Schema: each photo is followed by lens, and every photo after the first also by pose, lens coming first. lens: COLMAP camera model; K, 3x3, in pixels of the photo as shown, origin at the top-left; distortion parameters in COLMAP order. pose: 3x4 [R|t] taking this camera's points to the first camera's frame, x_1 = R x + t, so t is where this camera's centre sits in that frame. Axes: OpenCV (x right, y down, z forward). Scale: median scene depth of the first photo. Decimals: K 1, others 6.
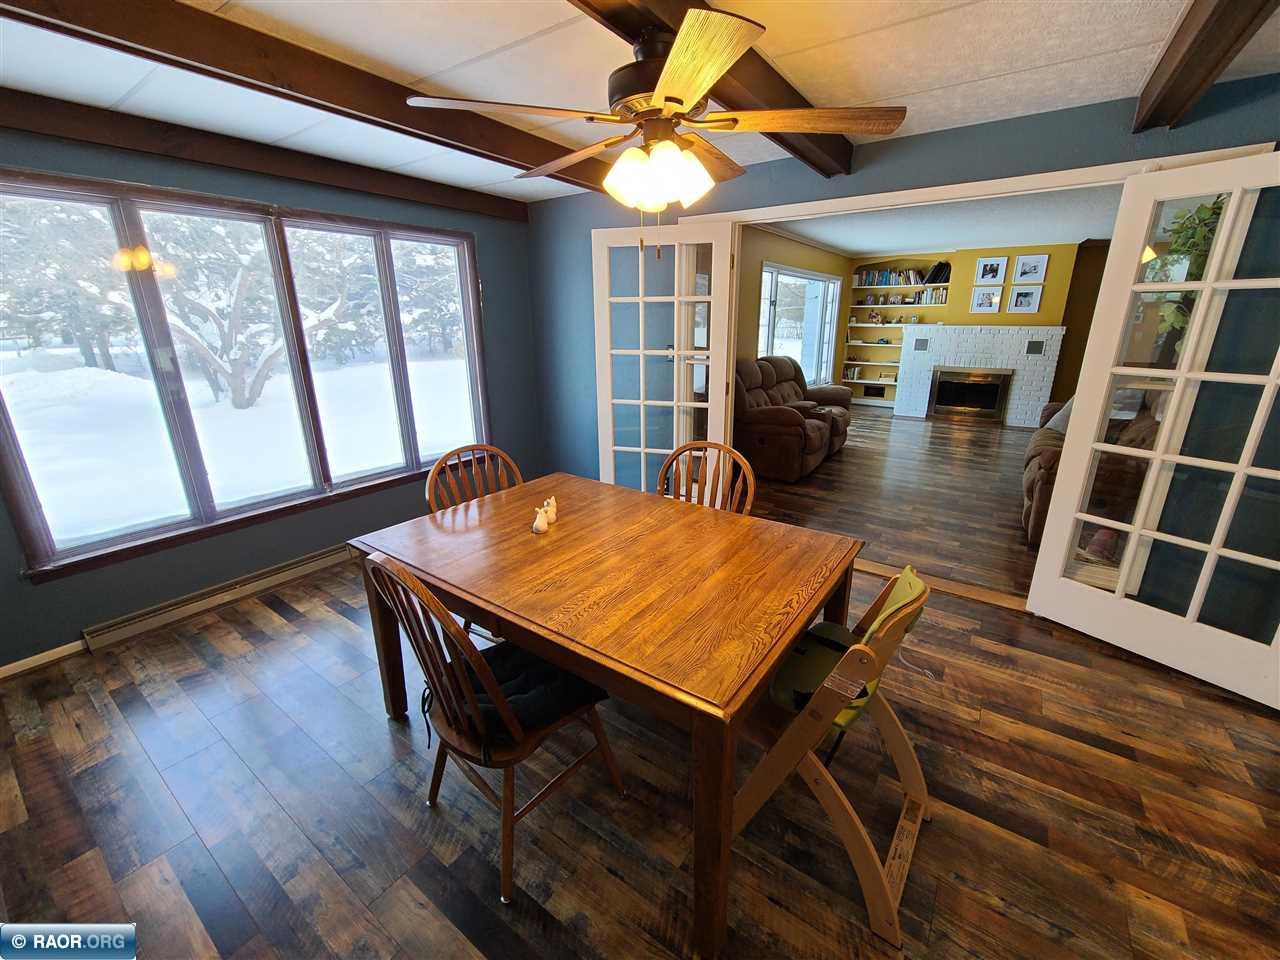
lens RADIAL K [[523.6, 0, 649.7], [0, 523.6, 473.7], [0, 0, 1]] dist [0.002090, -0.002105]
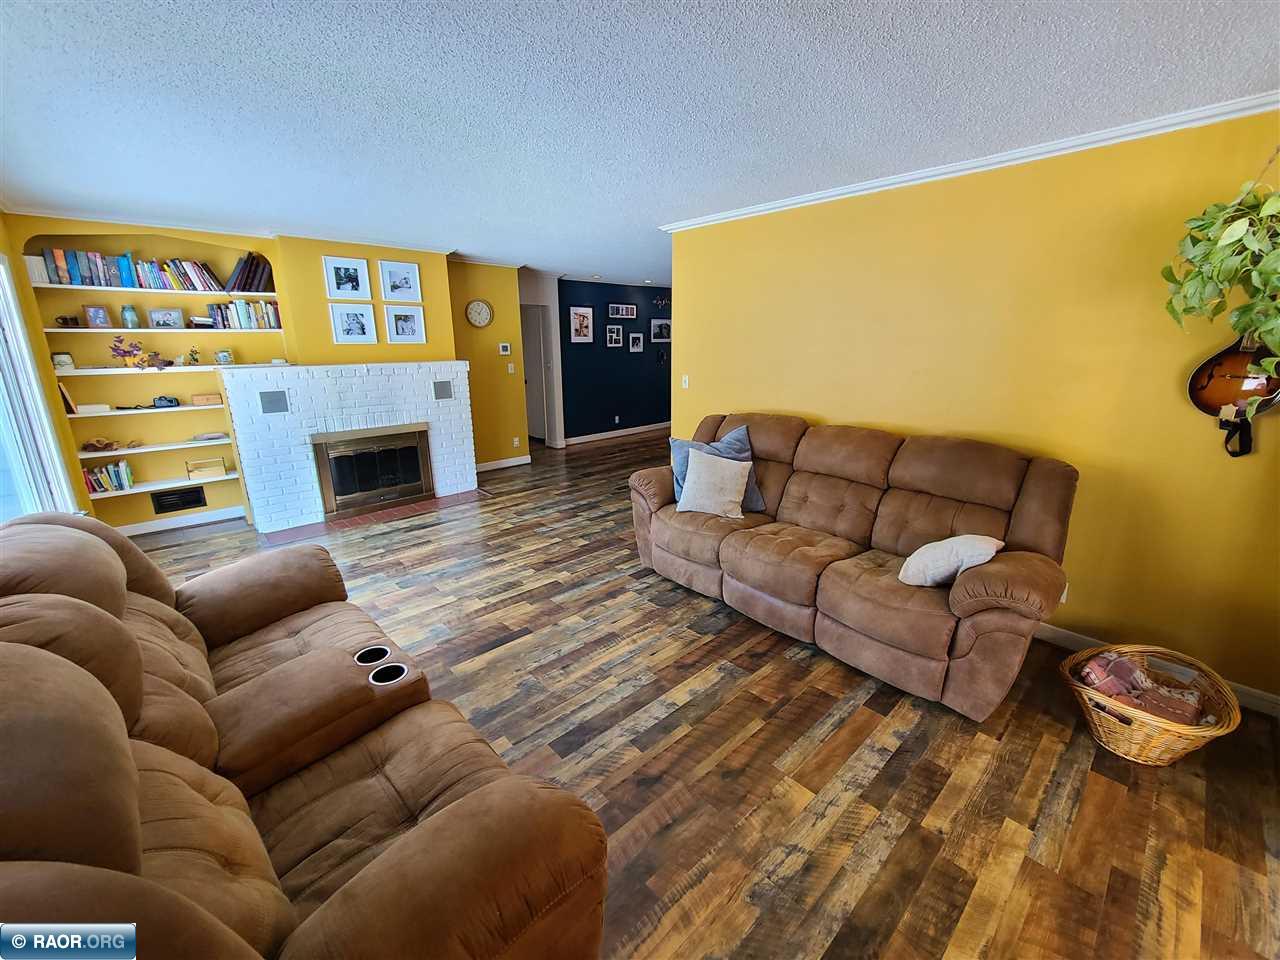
lens RADIAL K [[523.6, 0, 648.7], [0, 523.6, 474.6], [0, 0, 1]] dist [0.002090, -0.002105]
pose [[0.205452, -0.247394, 0.946882, 0.078790], [0.285568, 0.940571, 0.183783, -0.208411], [-0.936077, 0.232641, 0.263890, 0.645167]]
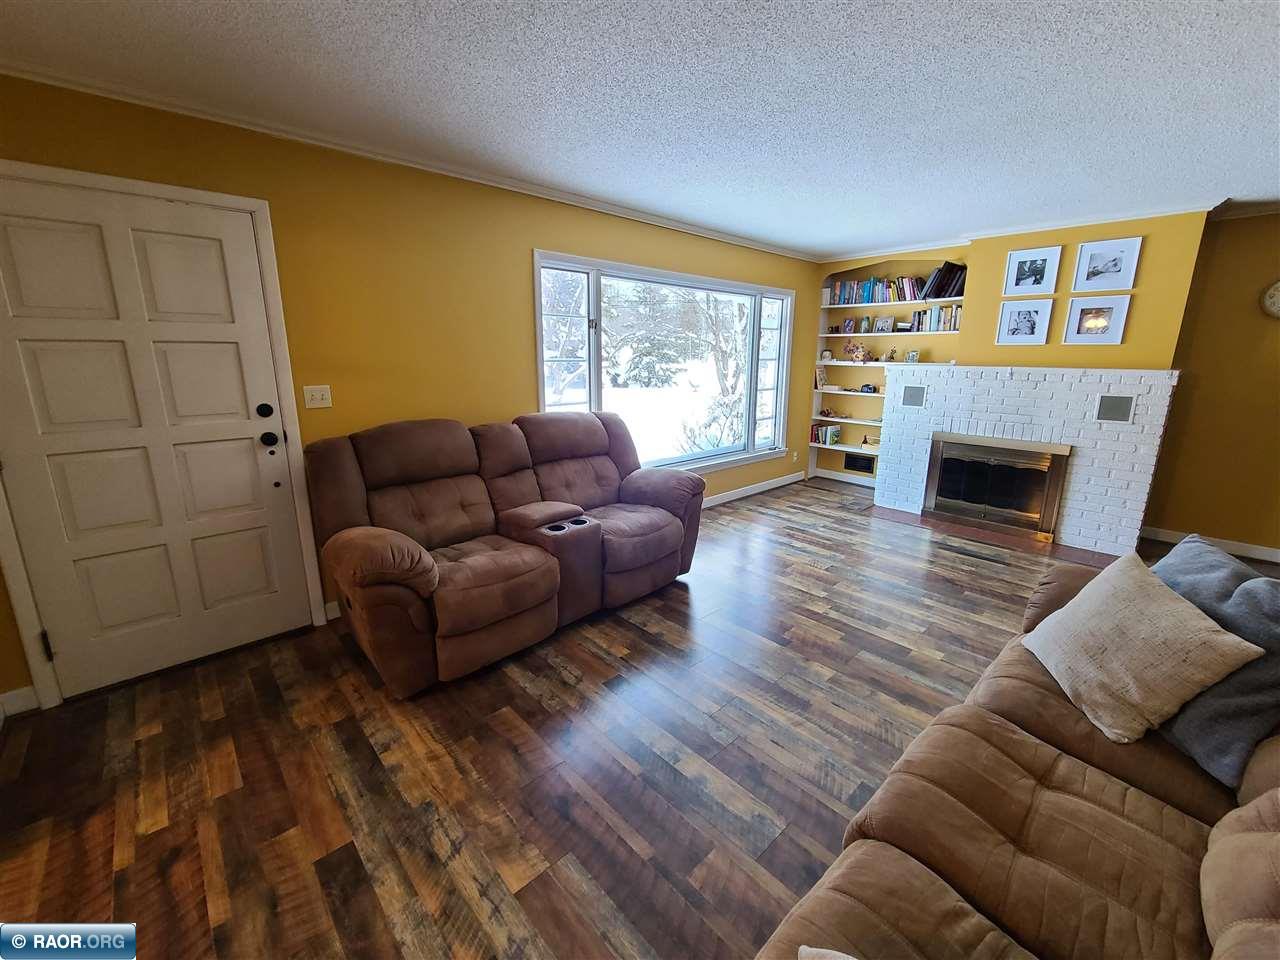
lens RADIAL K [[523.6, 0, 649.2], [0, 523.6, 474.4], [0, 0, 1]] dist [0.002090, -0.002105]
pose [[0.979649, 0.054186, -0.193266, 0.432655], [-0.066494, 0.996113, -0.057770, -0.127766], [0.189385, 0.069446, 0.979444, 0.448621]]
